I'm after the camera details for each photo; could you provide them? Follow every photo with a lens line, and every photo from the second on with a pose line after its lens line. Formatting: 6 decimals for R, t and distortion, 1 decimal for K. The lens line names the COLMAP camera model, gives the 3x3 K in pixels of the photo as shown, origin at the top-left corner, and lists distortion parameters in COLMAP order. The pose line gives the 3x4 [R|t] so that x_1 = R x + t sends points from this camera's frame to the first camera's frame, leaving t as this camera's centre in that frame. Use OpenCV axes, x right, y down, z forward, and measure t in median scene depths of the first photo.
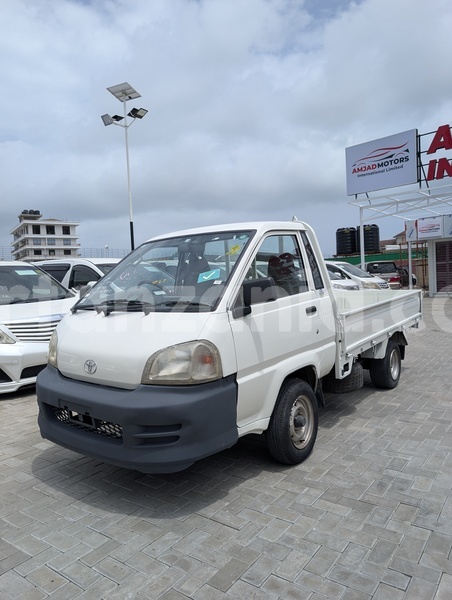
lens RADIAL K [[419.2, 0, 223.9], [0, 419.2, 292.6], [0, 0, 1]] dist [0.000408, 0.004957]
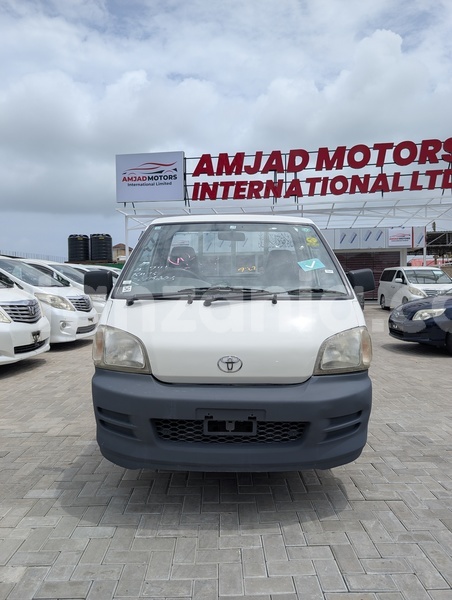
lens RADIAL K [[421.5, 0, 226.0], [0, 421.5, 300.0], [0, 0, 1]] dist [0.001030, -0.002517]
pose [[0.805614, 0.016000, 0.592225, -0.675553], [-0.013784, 0.999871, -0.008263, 0.046314], [-0.592281, -0.001507, 0.805730, 0.273136]]
